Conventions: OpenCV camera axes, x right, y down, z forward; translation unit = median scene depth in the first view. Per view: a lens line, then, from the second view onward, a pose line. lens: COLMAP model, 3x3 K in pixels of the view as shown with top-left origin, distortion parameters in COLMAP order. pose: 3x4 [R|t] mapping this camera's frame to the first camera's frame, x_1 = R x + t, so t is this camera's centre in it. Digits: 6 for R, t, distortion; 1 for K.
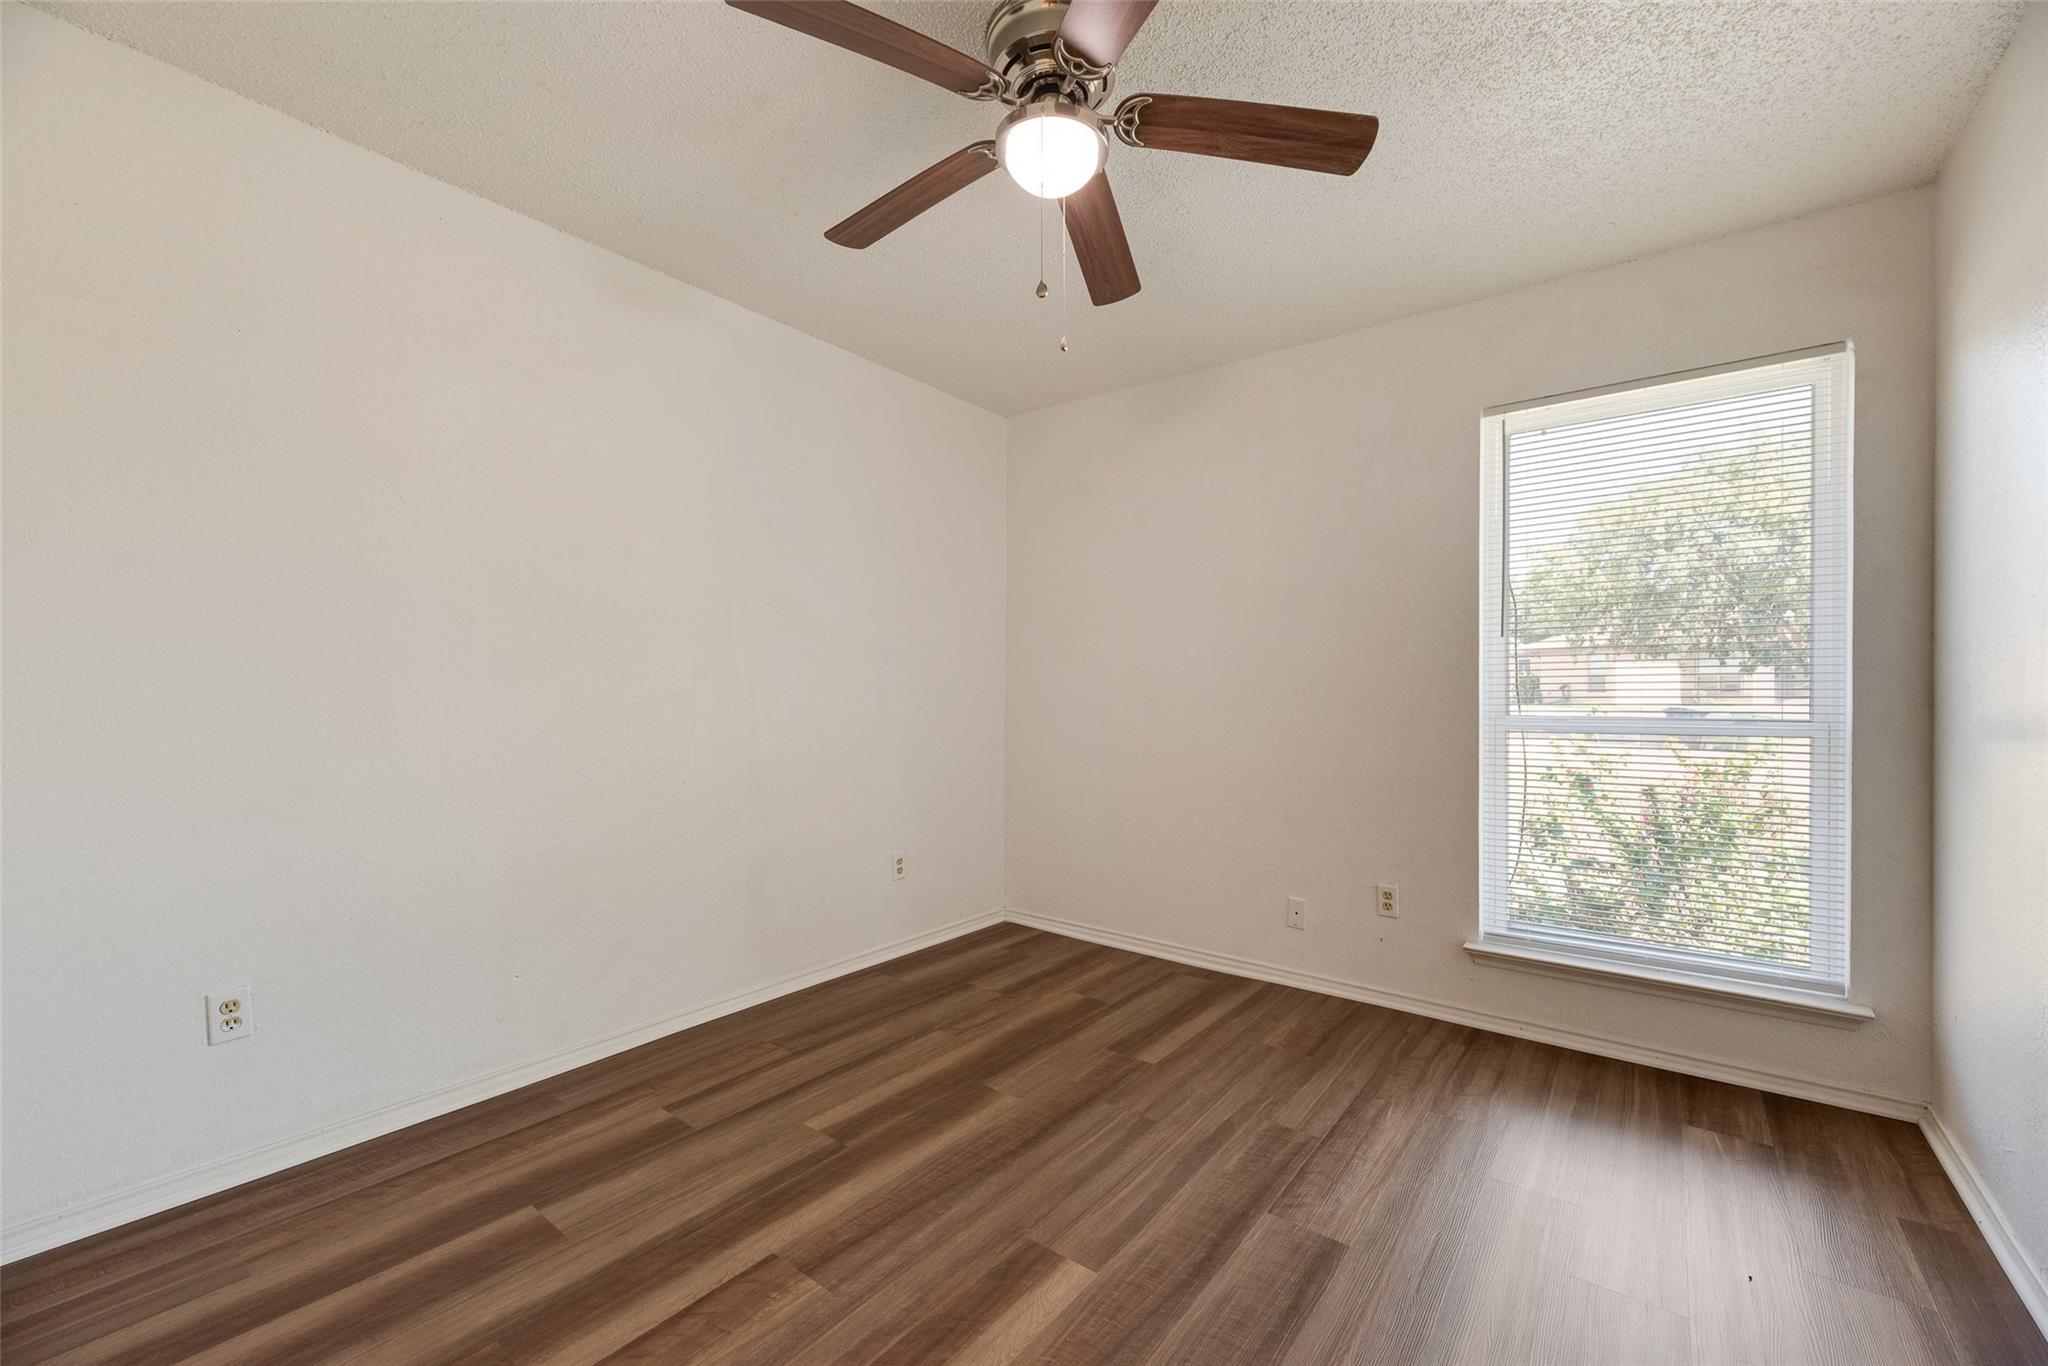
lens RADIAL K [[813.6, 0, 1023.0], [0, 813.6, 691.1], [0, 0, 1]] dist [-0.000936, 0.000011]
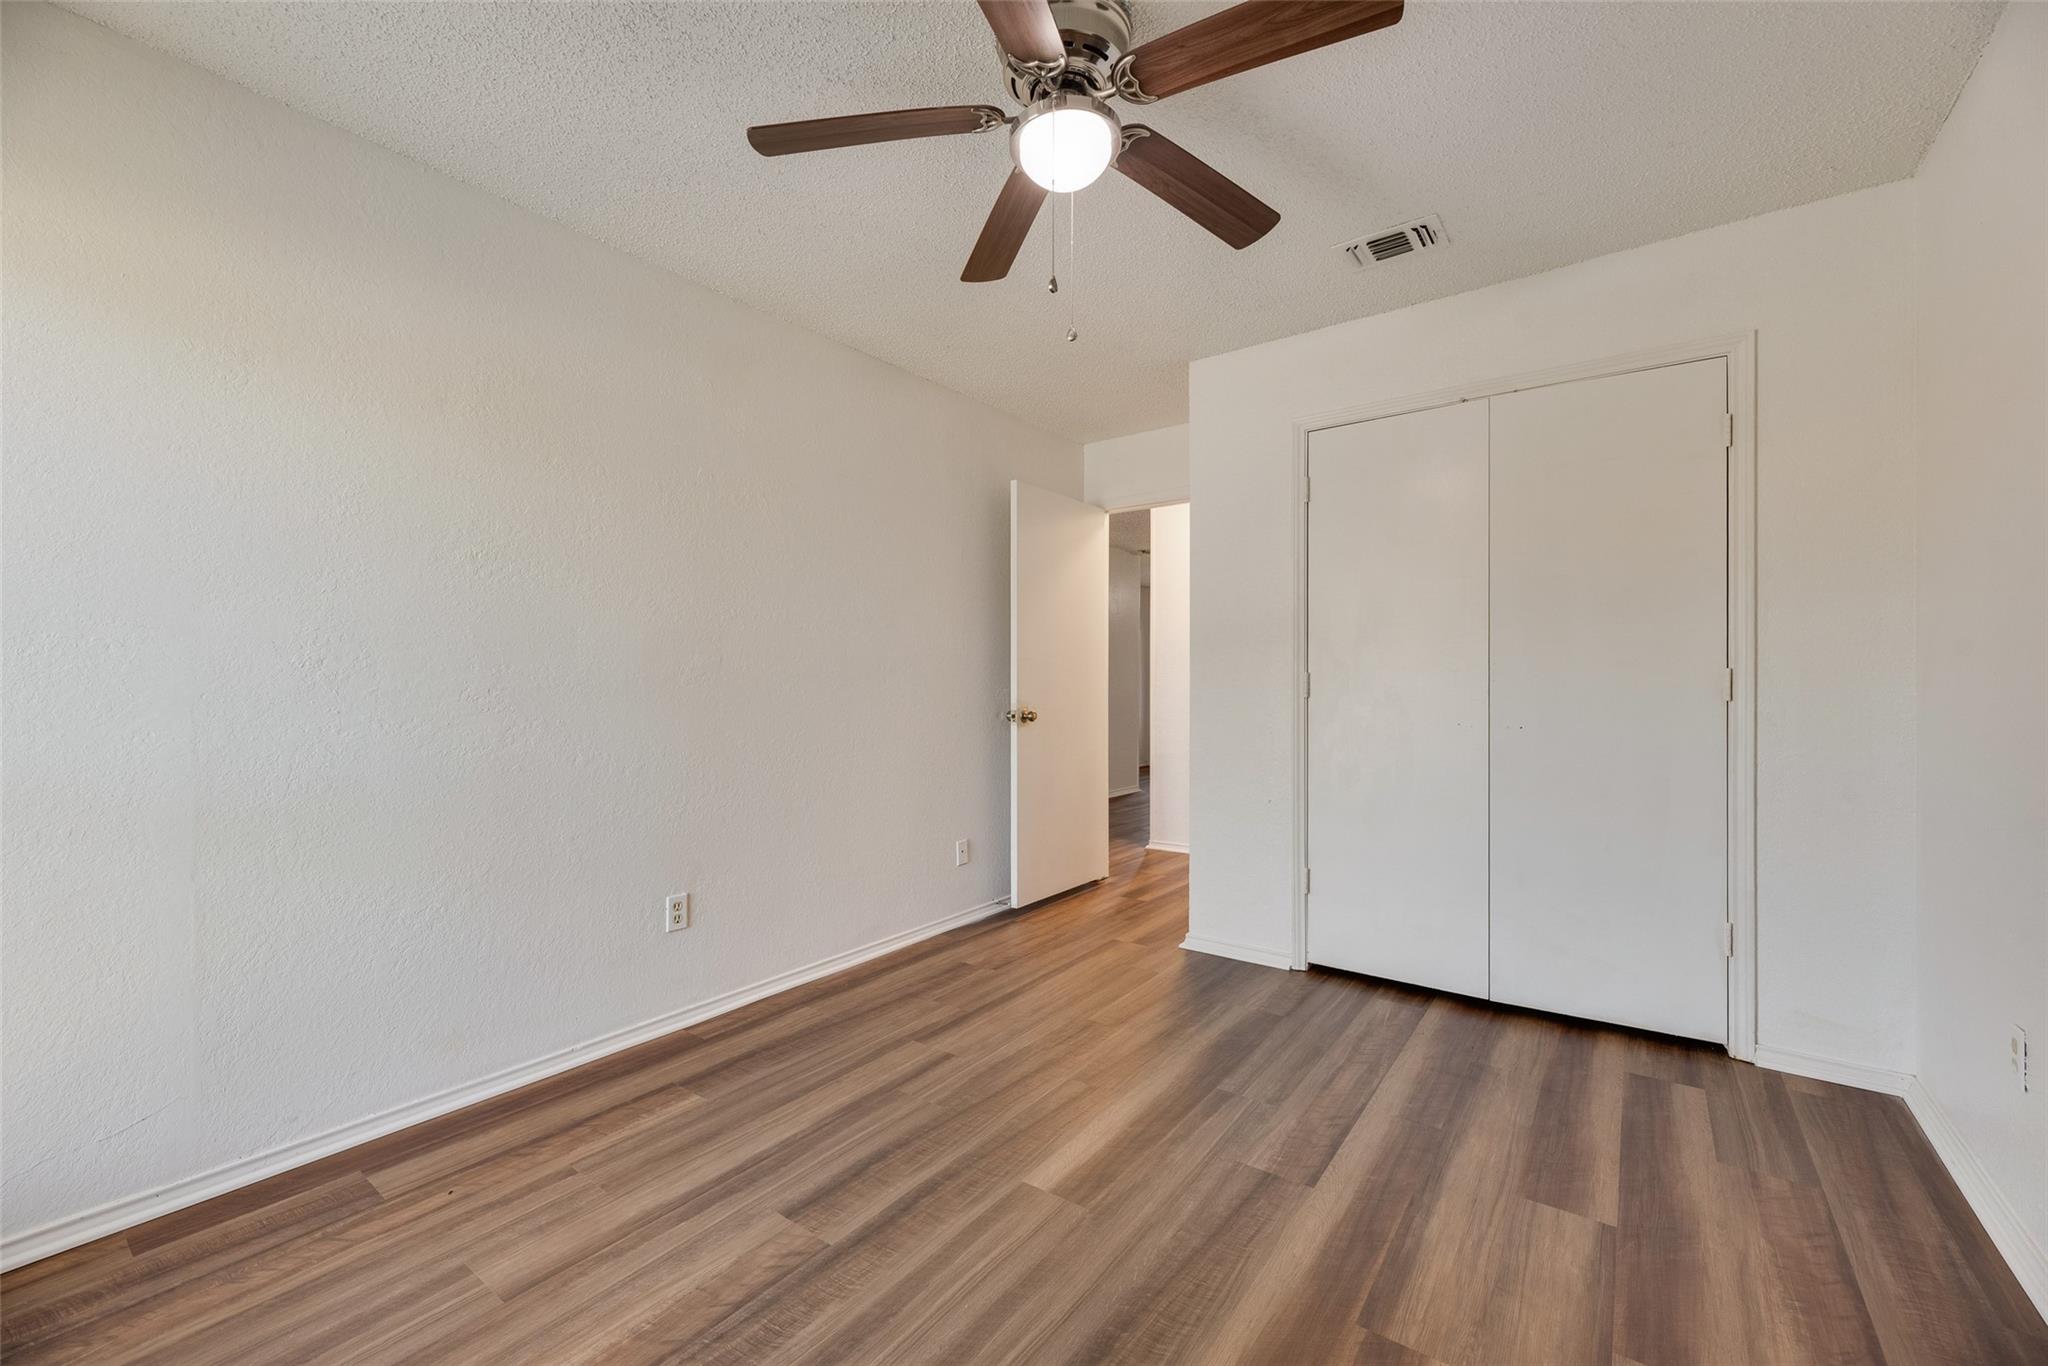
lens RADIAL K [[813.6, 0, 1025.9], [0, 813.6, 683.9], [0, 0, 1]] dist [-0.000936, 0.000011]
pose [[-0.999818, -0.003004, -0.018817, 0.102781], [-0.002908, 0.999983, -0.005143, 0.011068], [0.018832, -0.005087, -0.999810, 2.020126]]
